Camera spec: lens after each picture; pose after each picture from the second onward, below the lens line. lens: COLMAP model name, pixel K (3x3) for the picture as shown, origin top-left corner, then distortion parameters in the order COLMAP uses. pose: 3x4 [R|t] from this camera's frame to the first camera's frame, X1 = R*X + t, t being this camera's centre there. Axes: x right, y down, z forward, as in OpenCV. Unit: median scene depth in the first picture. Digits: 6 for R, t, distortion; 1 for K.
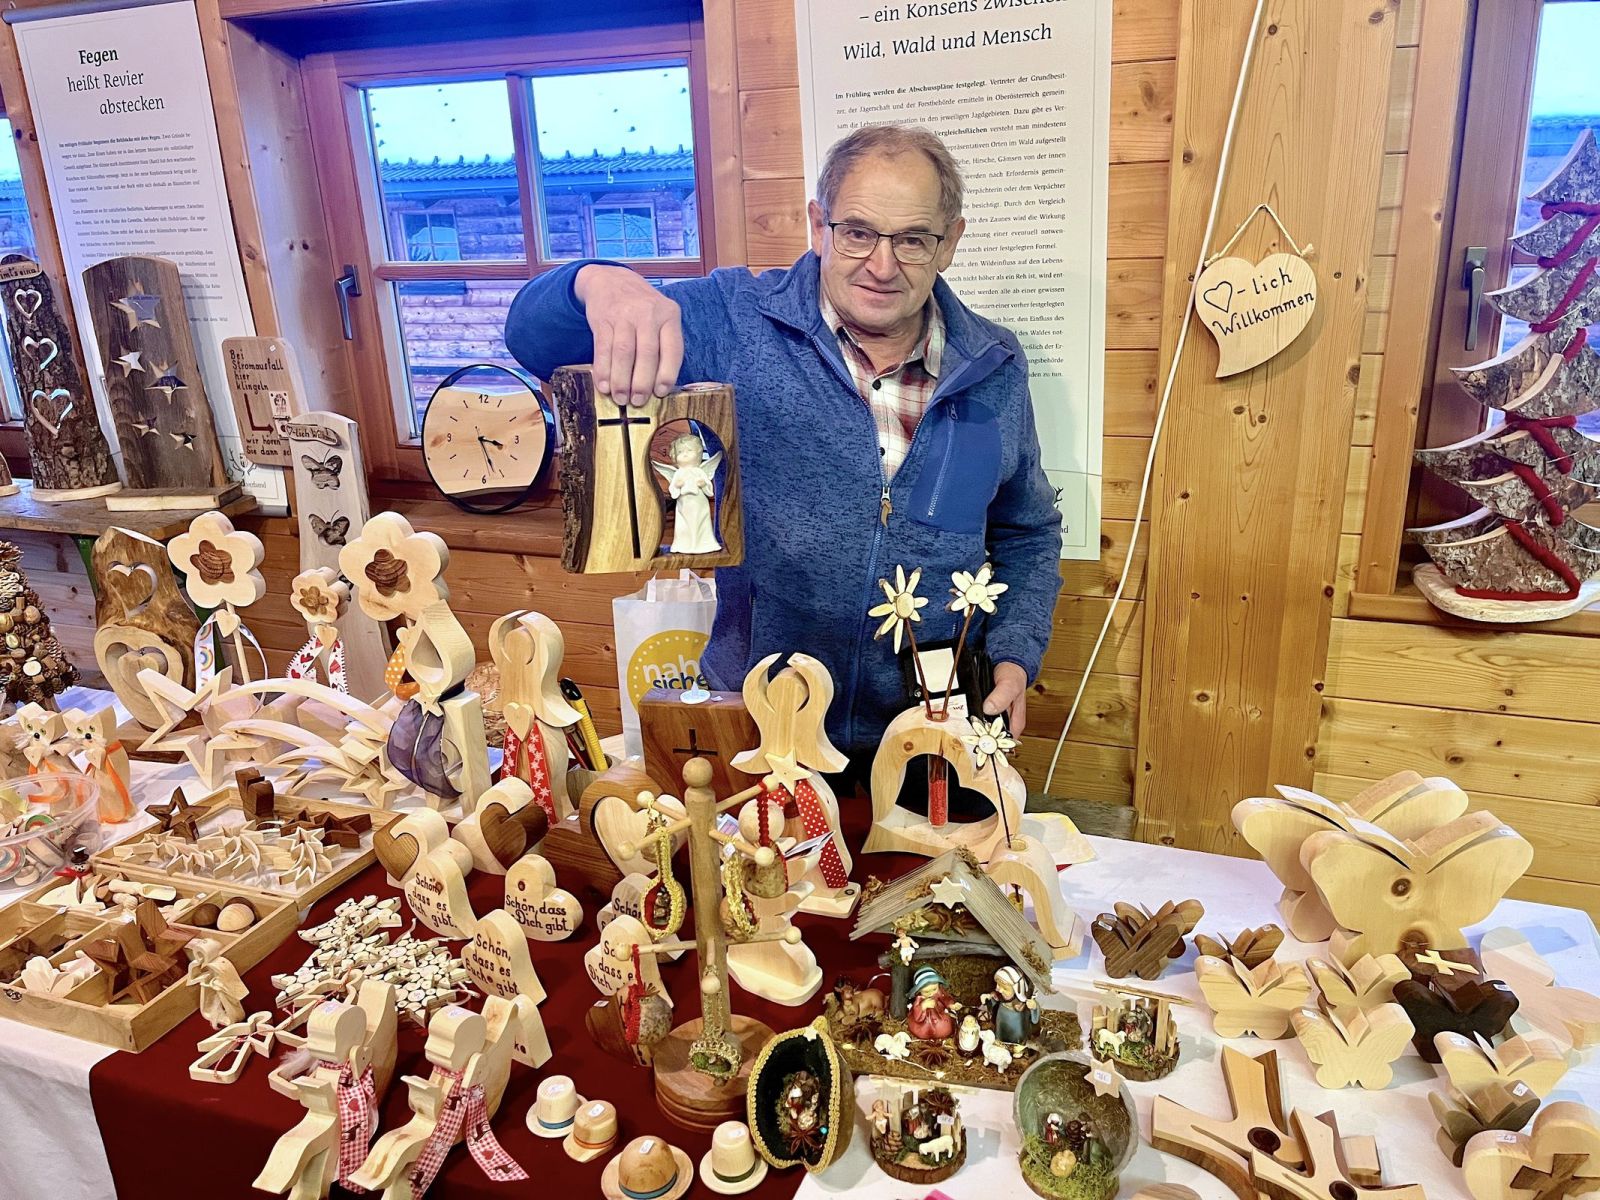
lens RADIAL K [[1211.5, 0, 802.2], [0, 1211.5, 596.7], [0, 0, 1]] dist [0.057390, -0.071890]
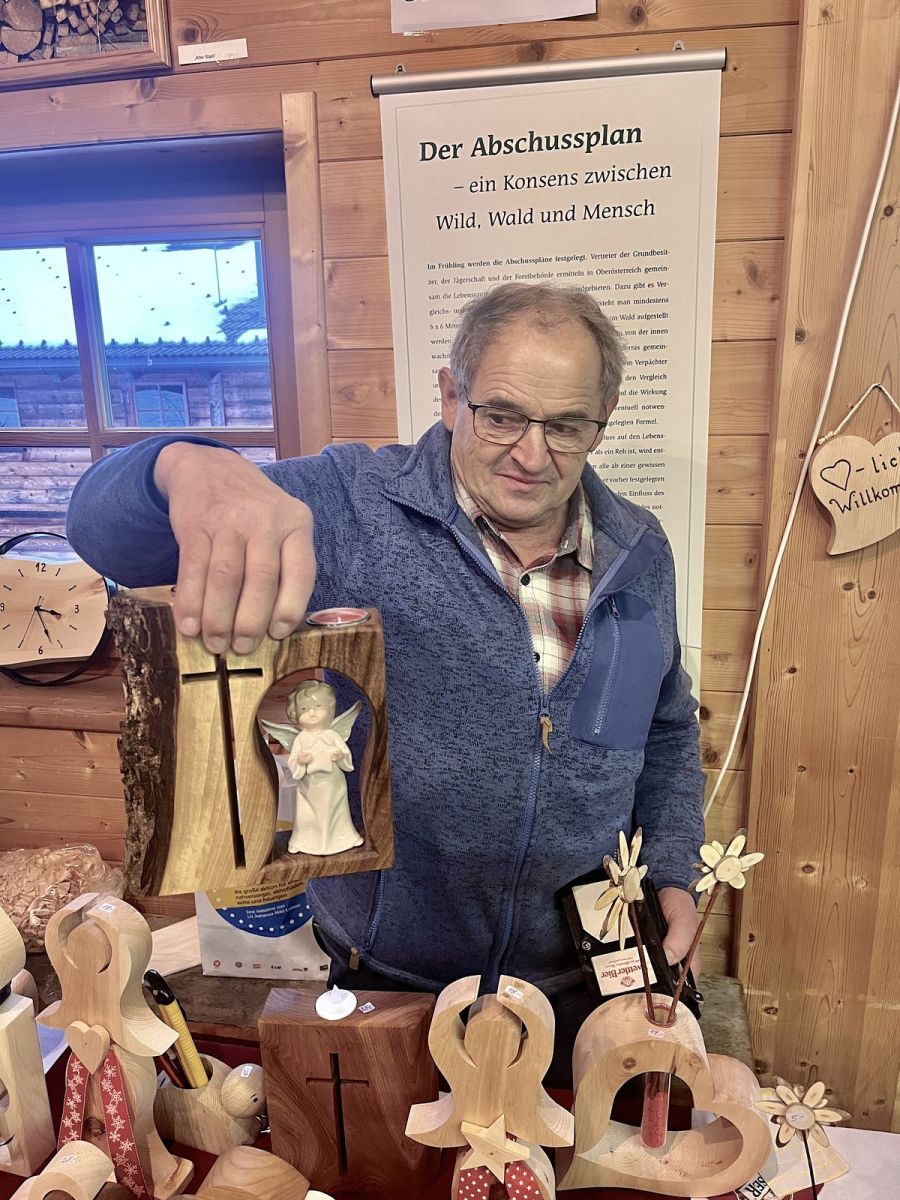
lens RADIAL K [[908.7, 0, 448.5], [0, 908.7, 605.2], [0, 0, 1]] dist [0.057390, -0.071890]
pose [[0.986504, -0.023973, 0.161971, -0.083529], [0.036336, 0.996610, -0.073806, -0.095749], [-0.159653, 0.078695, 0.984032, 0.325631]]
